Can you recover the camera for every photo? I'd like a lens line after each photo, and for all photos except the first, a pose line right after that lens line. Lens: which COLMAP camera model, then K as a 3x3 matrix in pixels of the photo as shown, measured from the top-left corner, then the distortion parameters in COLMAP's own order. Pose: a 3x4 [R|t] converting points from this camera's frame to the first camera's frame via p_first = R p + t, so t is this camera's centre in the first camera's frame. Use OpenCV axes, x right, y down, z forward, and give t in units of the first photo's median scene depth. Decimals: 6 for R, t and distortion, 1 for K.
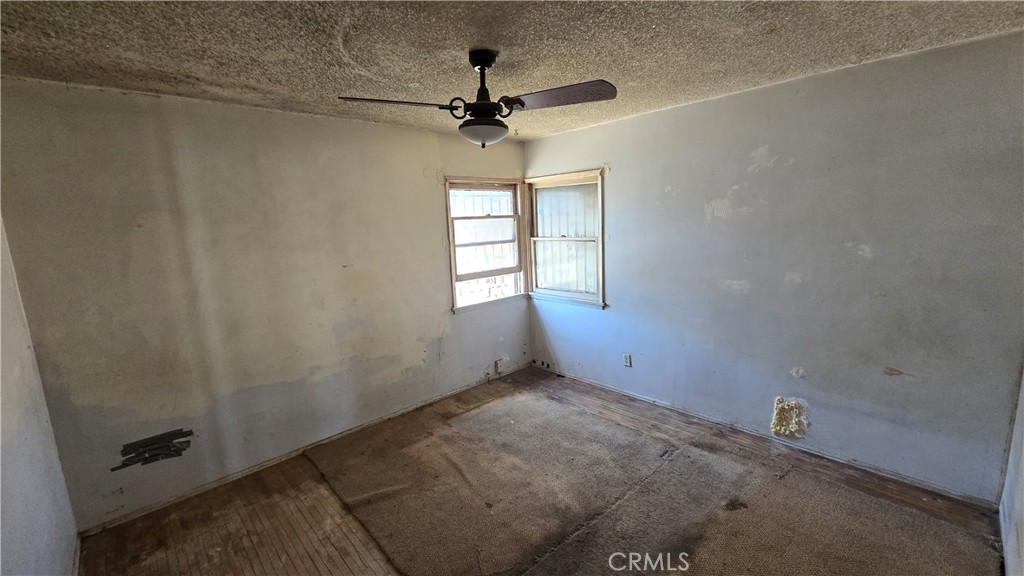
lens RADIAL K [[422.4, 0, 525.0], [0, 422.4, 288.5], [0, 0, 1]] dist [-0.014140, 0.004789]
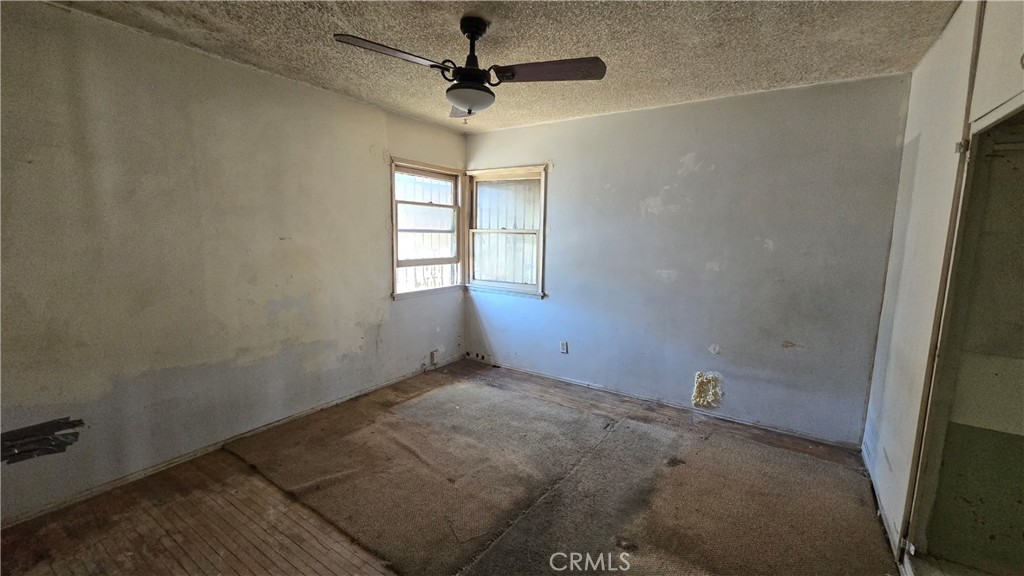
lens RADIAL K [[415.6, 0, 526.5], [0, 415.6, 288.7], [0, 0, 1]] dist [-0.016965, 0.006074]
pose [[0.971694, 0.027333, 0.234658, -0.134291], [-0.019377, 0.999159, -0.036144, 0.087310], [-0.235449, 0.030574, 0.971406, 0.006374]]
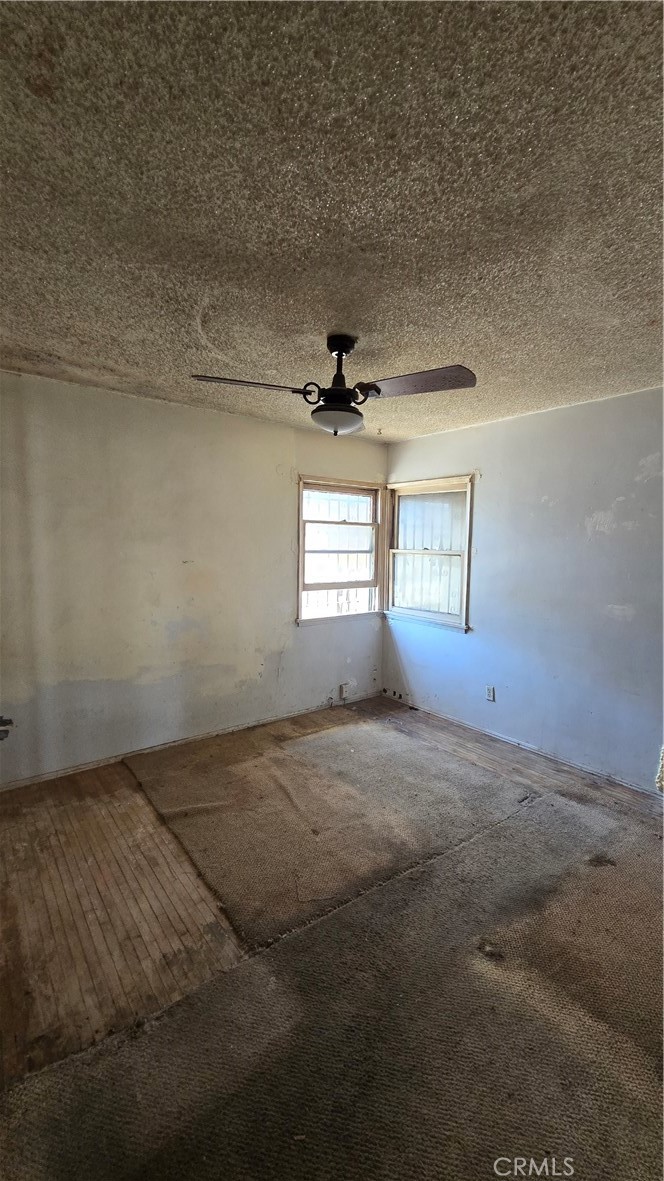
lens RADIAL K [[487.1, 0, 351.1], [0, 487.1, 588.8], [0, 0, 1]] dist [-0.014140, 0.004789]
pose [[0.994551, 0.065441, -0.081151, 0.034257], [-0.070827, 0.995345, -0.065359, 0.056904], [0.076496, 0.070751, 0.994557, -0.045689]]
